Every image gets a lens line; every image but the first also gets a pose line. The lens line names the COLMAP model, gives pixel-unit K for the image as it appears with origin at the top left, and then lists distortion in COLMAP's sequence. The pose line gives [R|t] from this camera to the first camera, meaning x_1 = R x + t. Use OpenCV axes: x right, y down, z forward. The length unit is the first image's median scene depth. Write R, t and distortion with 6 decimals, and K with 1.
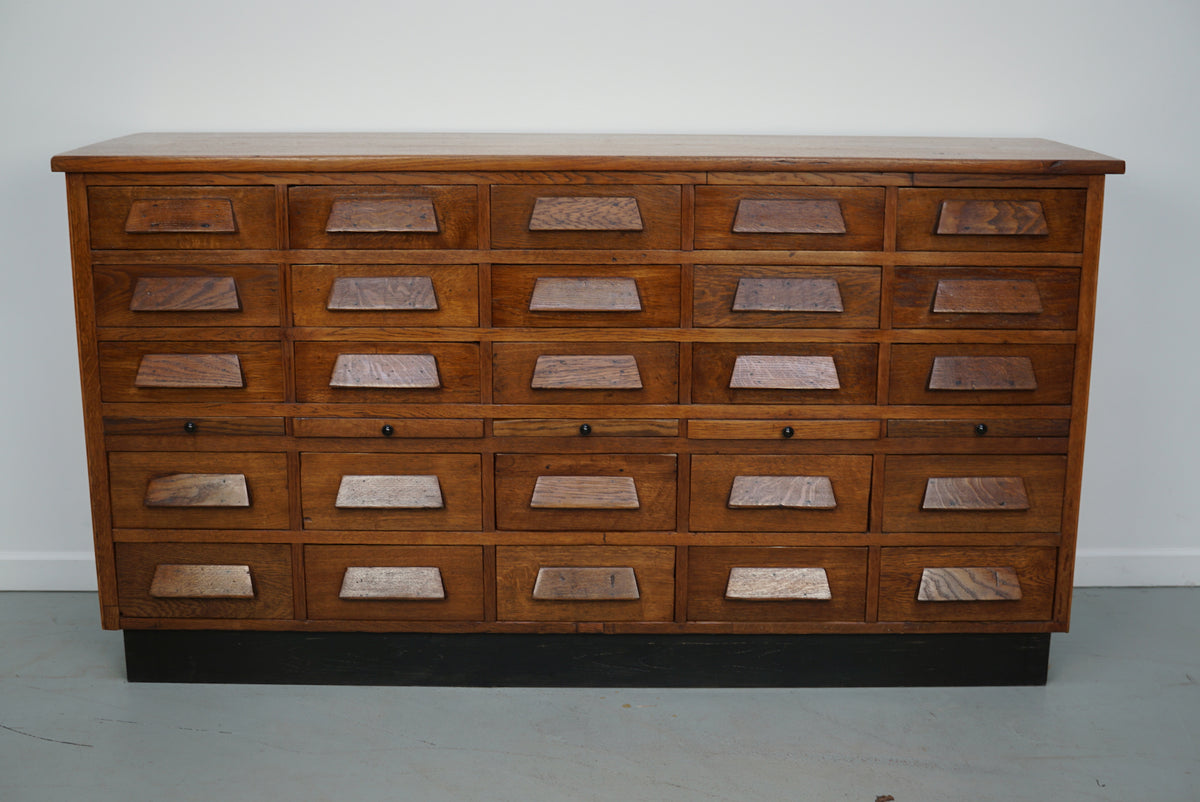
lens RADIAL K [[1556.1, 0, 600.4], [0, 1556.1, 414.3], [0, 0, 1]] dist [-0.154754, 0.350212]
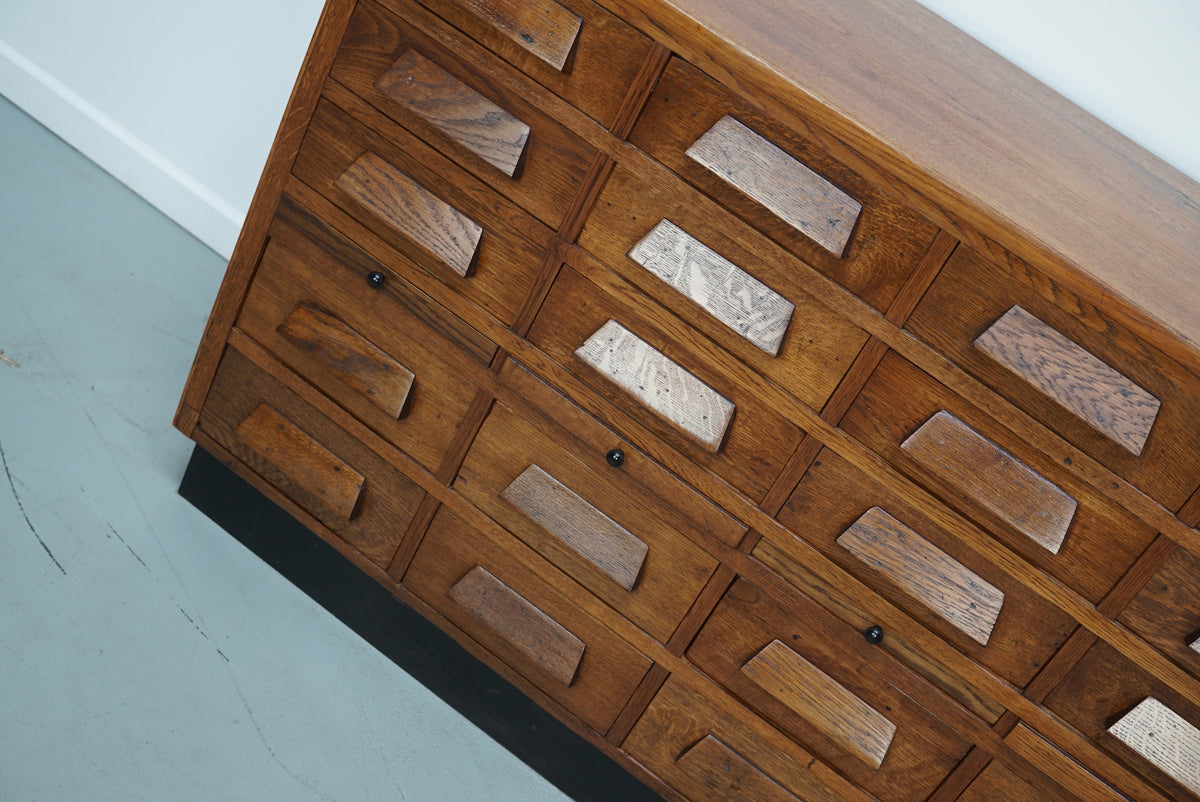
lens RADIAL K [[1556.1, 0, 600.4], [0, 1556.1, 414.3], [0, 0, 1]] dist [-0.154754, 0.350212]
pose [[0.804473, 0.569806, -0.167764, -0.044646], [-0.505029, 0.804817, 0.311793, -0.201415], [0.312681, -0.166104, 0.935222, 0.401173]]
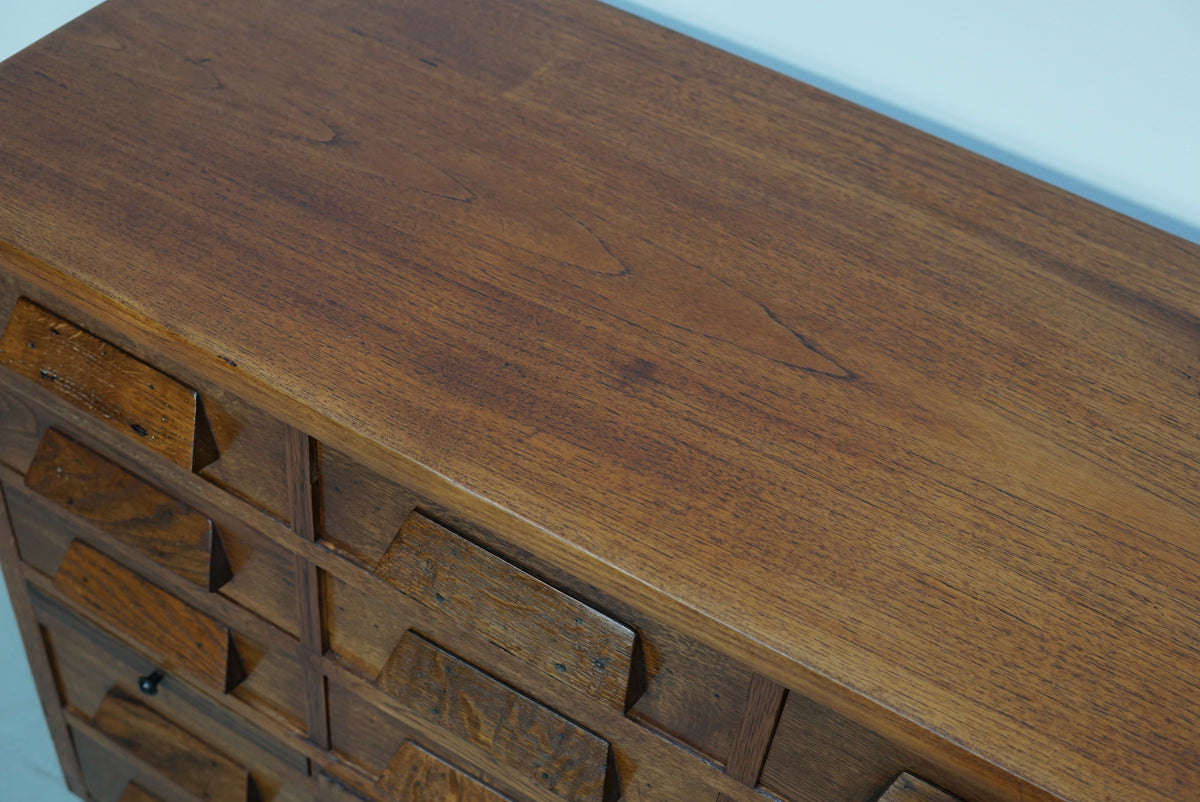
lens RADIAL K [[1556.1, 0, 600.4], [0, 1556.1, 414.3], [0, 0, 1]] dist [-0.154754, 0.350212]
pose [[0.854908, 0.420394, -0.303975, -0.027320], [-0.214939, 0.820315, 0.529986, -0.358601], [0.472158, -0.387753, 0.791653, 0.712398]]
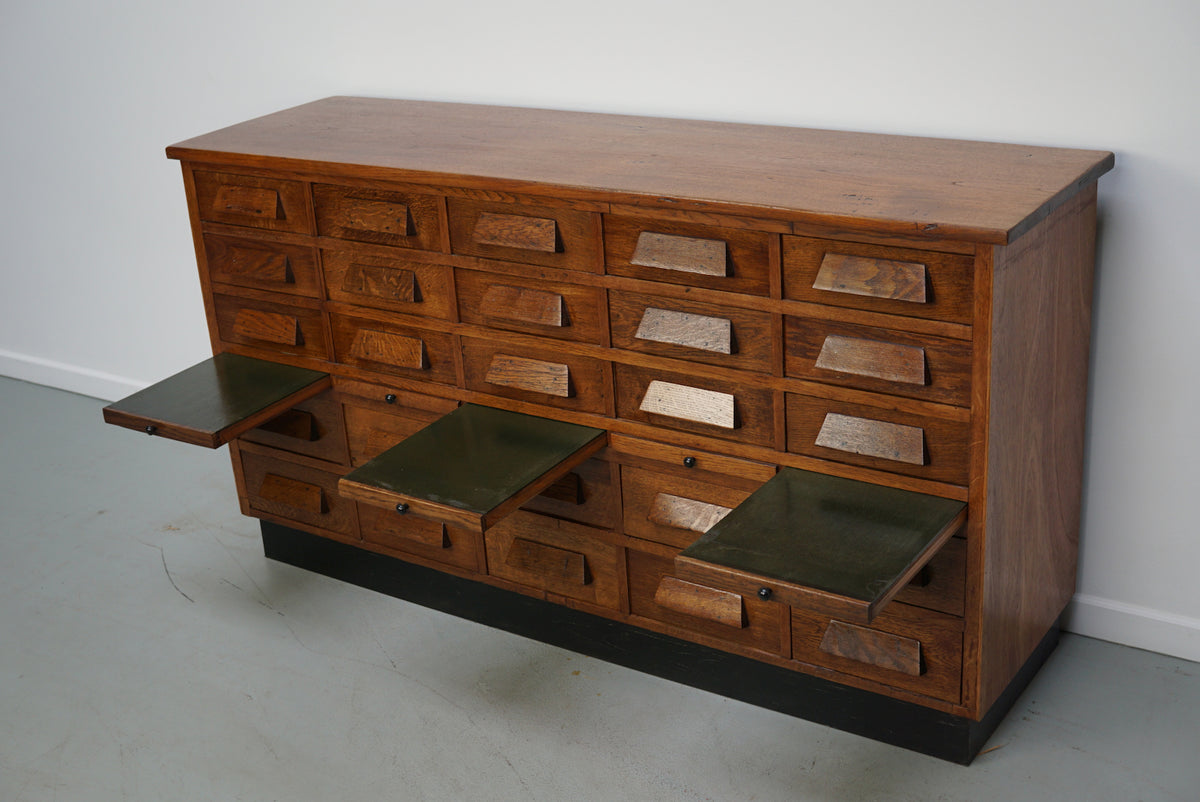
lens RADIAL K [[1556.1, 0, 600.4], [0, 1556.1, 414.3], [0, 0, 1]] dist [-0.154754, 0.350212]
pose [[0.824644, 0.158908, -0.542872, 0.613874], [-0.067230, 0.980460, 0.184872, -0.200687], [0.561642, -0.115957, 0.819214, 0.148872]]
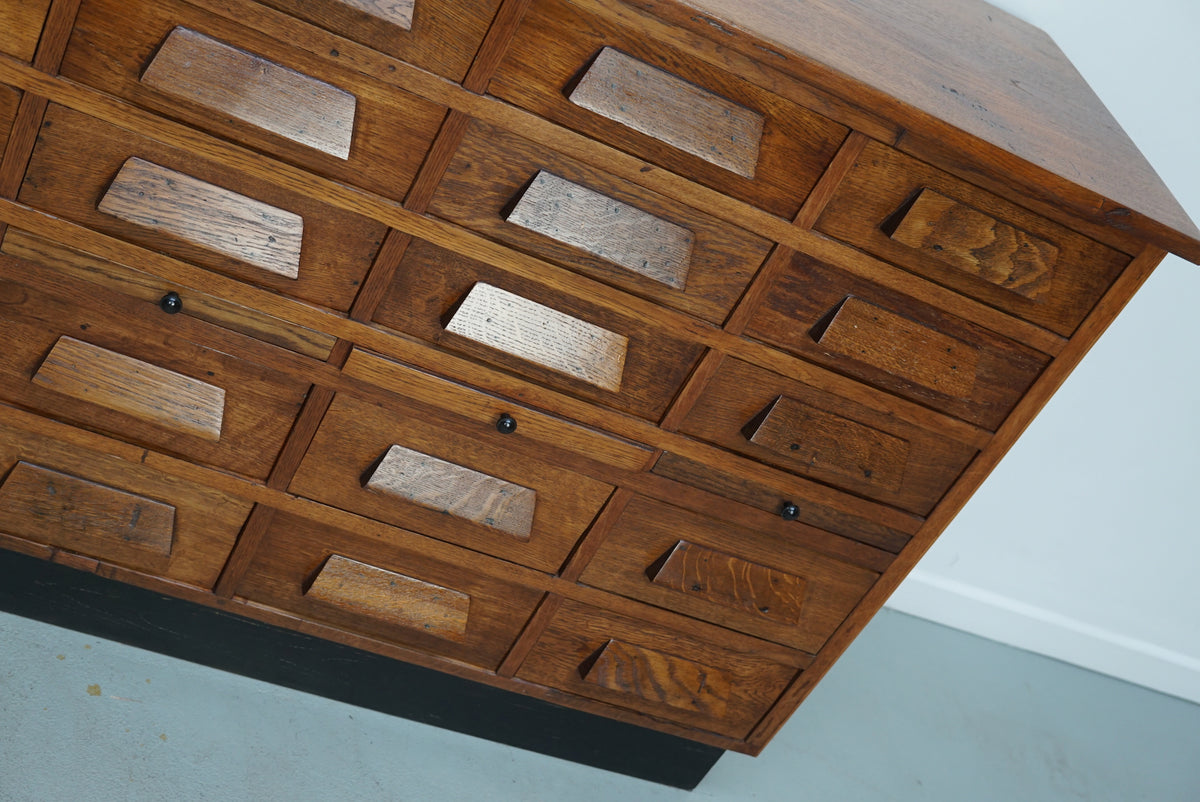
lens RADIAL K [[1556.1, 0, 600.4], [0, 1556.1, 414.3], [0, 0, 1]] dist [-0.154754, 0.350212]
pose [[0.886857, 0.307828, 0.344567, -0.050385], [-0.416877, 0.854676, 0.309423, -0.187551], [-0.199244, -0.418056, 0.886302, 0.476662]]
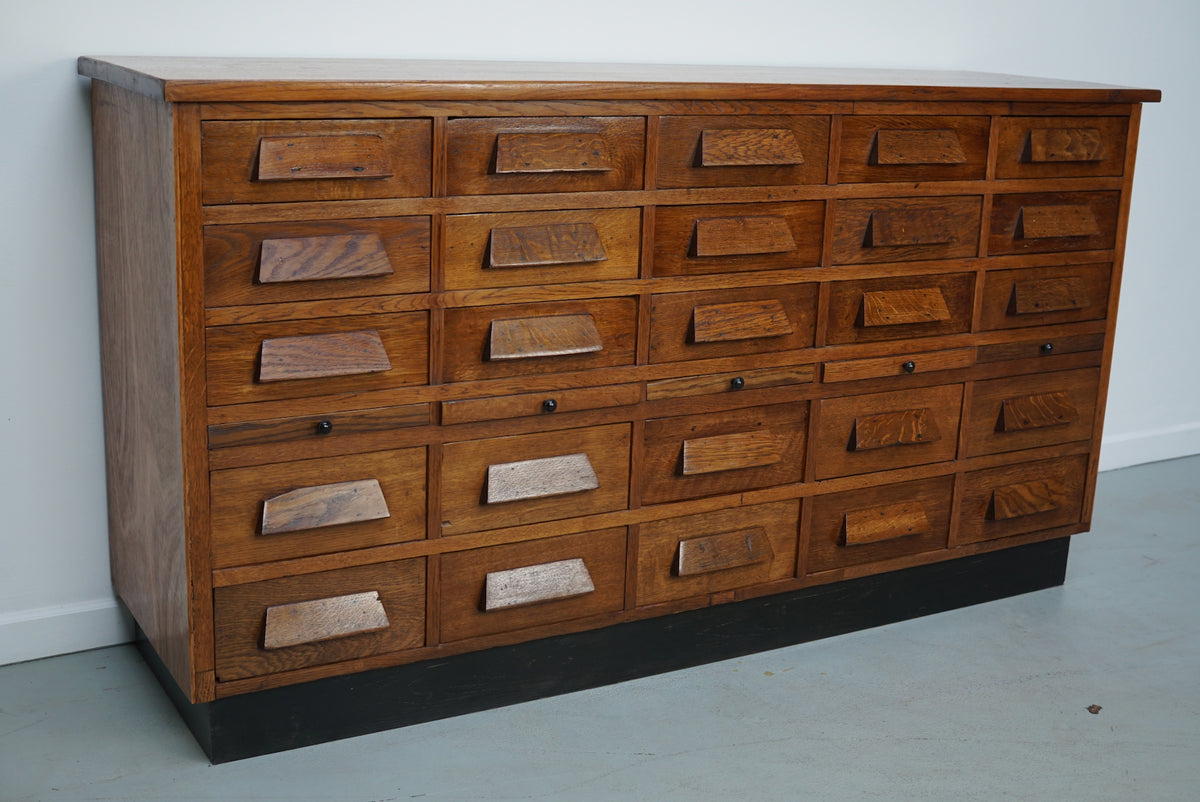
lens RADIAL K [[1556.1, 0, 600.4], [0, 1556.1, 414.3], [0, 0, 1]] dist [-0.154754, 0.350212]
pose [[0.866872, -0.102051, 0.487975, -0.530814], [0.085345, 0.994753, 0.056421, -0.030895], [-0.491172, -0.007264, 0.871032, 0.242248]]
